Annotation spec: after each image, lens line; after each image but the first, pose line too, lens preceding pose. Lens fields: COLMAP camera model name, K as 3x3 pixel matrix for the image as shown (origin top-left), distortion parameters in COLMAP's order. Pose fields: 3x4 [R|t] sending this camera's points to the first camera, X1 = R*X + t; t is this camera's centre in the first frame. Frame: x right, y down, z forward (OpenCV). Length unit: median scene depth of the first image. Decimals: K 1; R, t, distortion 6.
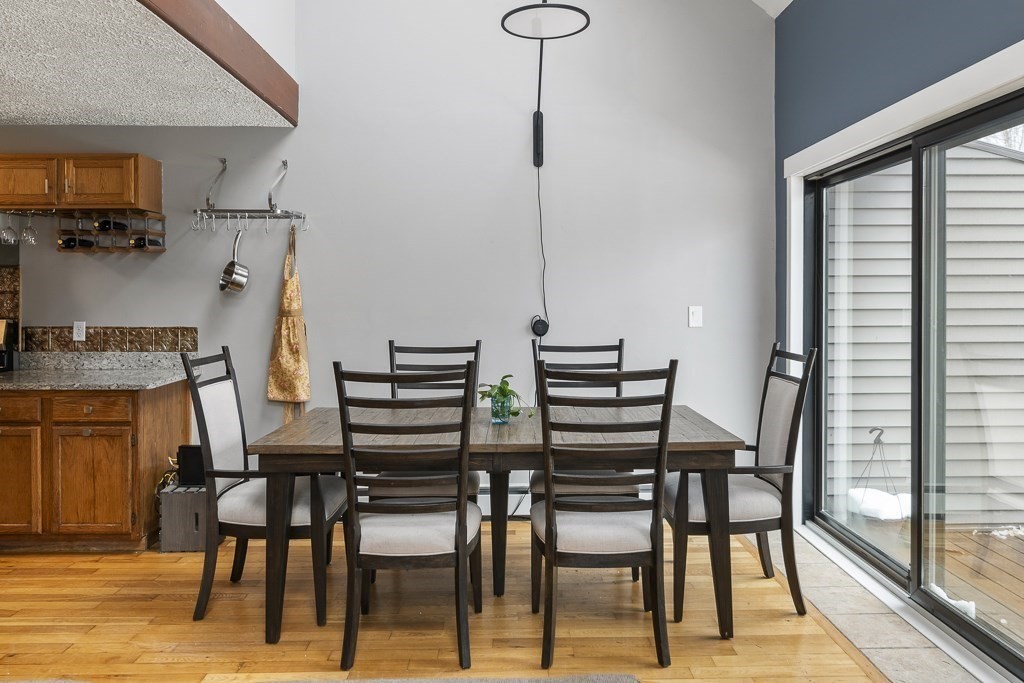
lens RADIAL K [[778.3, 0, 524.2], [0, 778.3, 306.9], [0, 0, 1]] dist [0.000620, 0.002079]
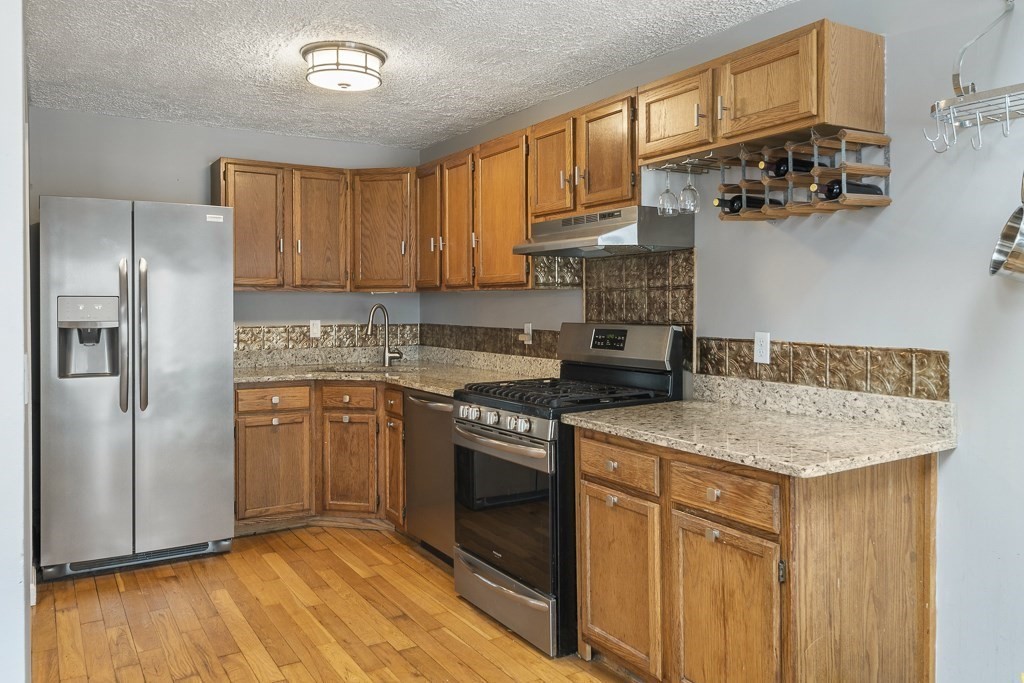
lens RADIAL K [[778.3, 0, 524.2], [0, 778.3, 306.9], [0, 0, 1]] dist [0.000620, 0.002079]
pose [[0.510624, 0.004205, -0.859794, -0.135128], [-0.010884, 0.999940, -0.001573, 0.001638], [0.859735, 0.010161, 0.510639, 0.523554]]
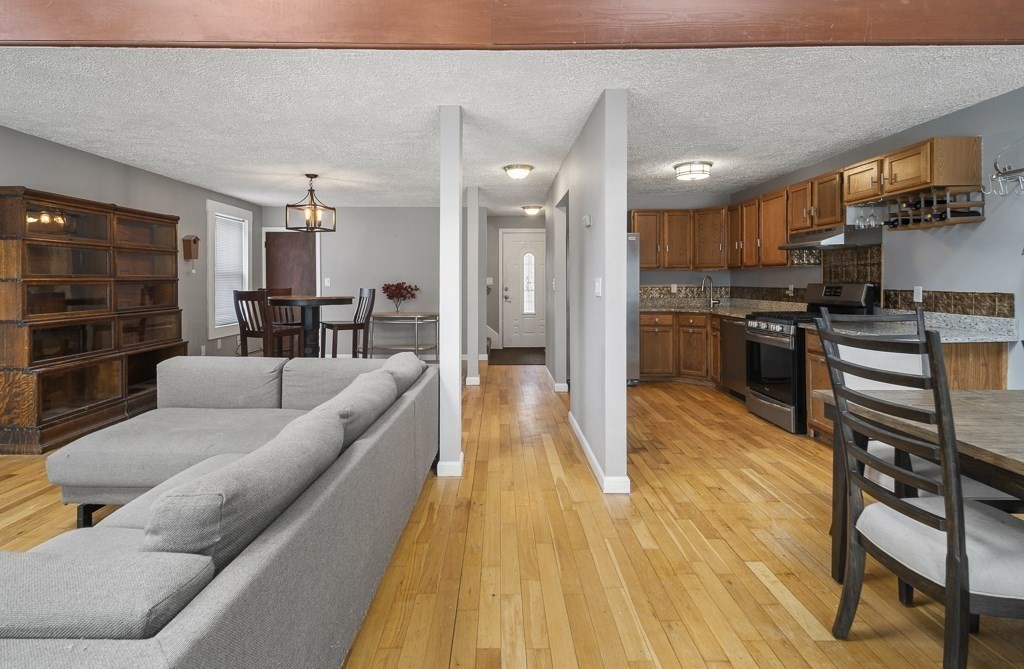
lens RADIAL K [[514.9, 0, 493.1], [0, 514.9, 286.9], [0, 0, 1]] dist [0.002657, 0.000399]
pose [[-0.035579, 0.011584, -0.999300, 0.262708], [-0.009409, 0.999885, 0.011926, 0.016469], [0.999323, 0.009826, -0.035466, 0.366320]]
